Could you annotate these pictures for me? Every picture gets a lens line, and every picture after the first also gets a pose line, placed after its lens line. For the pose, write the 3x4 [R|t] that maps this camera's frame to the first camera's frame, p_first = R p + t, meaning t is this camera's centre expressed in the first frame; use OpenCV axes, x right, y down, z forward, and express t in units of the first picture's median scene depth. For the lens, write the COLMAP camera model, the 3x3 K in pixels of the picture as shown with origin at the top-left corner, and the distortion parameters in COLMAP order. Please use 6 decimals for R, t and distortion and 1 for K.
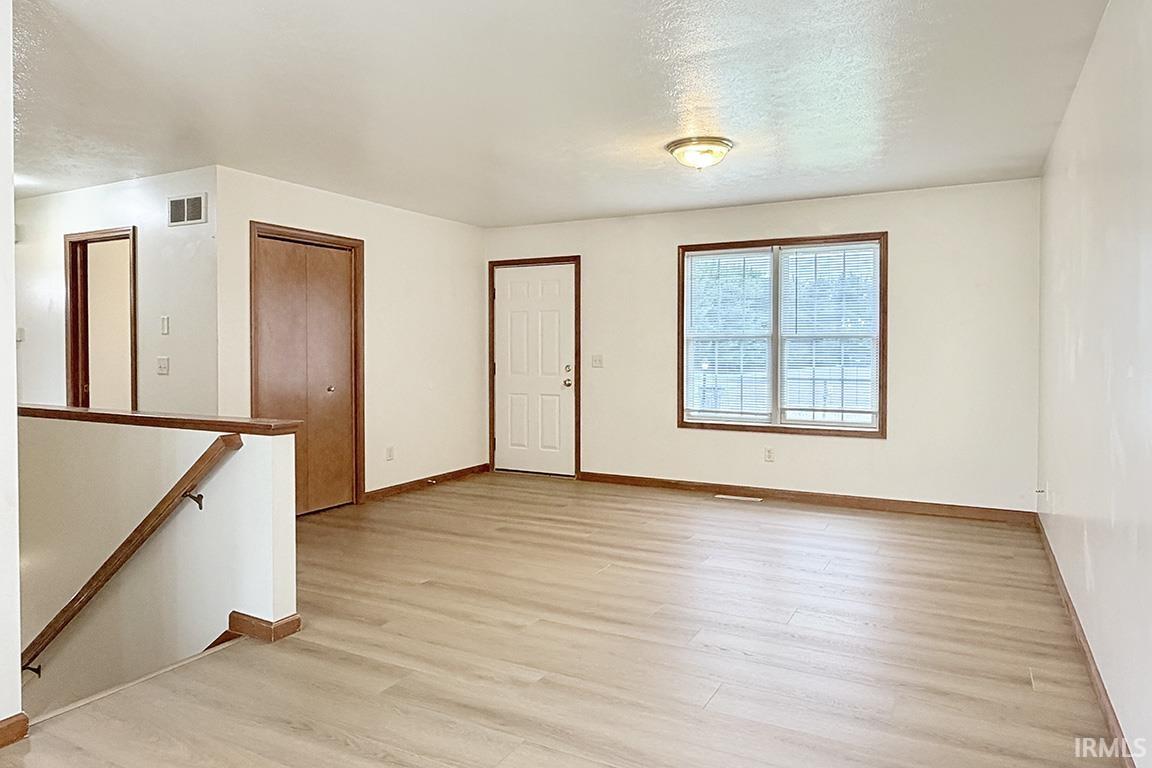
lens RADIAL K [[736.0, 0, 580.4], [0, 736.0, 355.4], [0, 0, 1]] dist [0.000867, -0.000239]
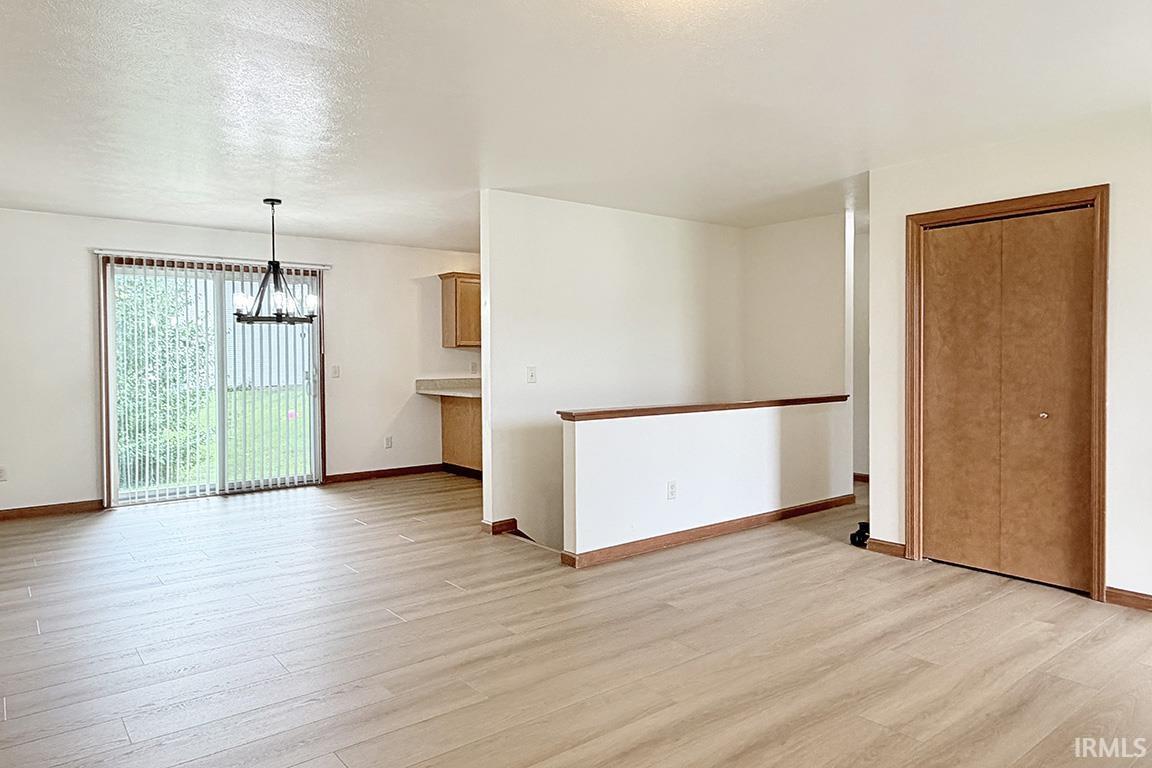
lens RADIAL K [[734.5, 0, 583.0], [0, 734.5, 382.9], [0, 0, 1]] dist [-0.013442, -0.000513]
pose [[-0.393086, 0.033759, -0.918882, 0.814951], [0.000105, 0.999327, 0.036669, -0.015681], [0.919502, 0.014317, -0.392825, 1.483663]]
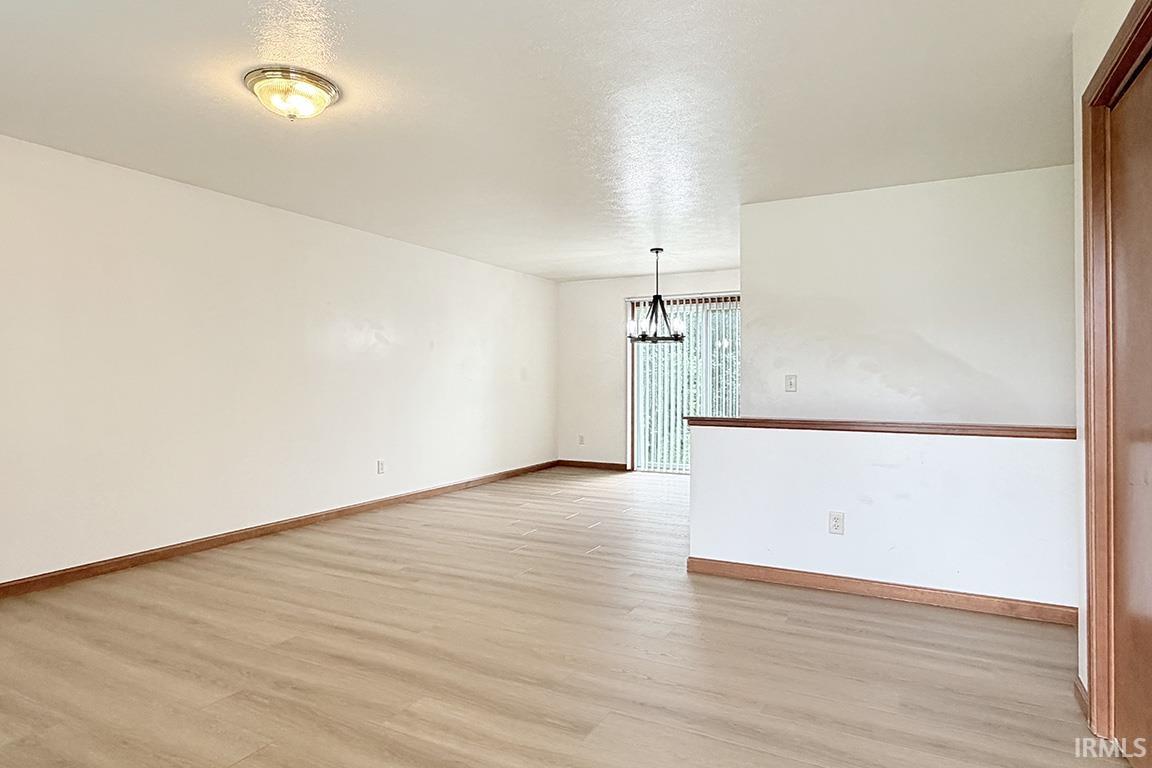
lens RADIAL K [[681.7, 0, 576.0], [0, 681.7, 384.0], [0, 0, 1]] dist [0.000156, 0.000004]
pose [[-0.999963, -0.004841, -0.007075, -0.156790], [-0.004944, 0.999880, 0.014691, 0.005074], [0.007003, 0.014725, -0.999867, 2.205058]]
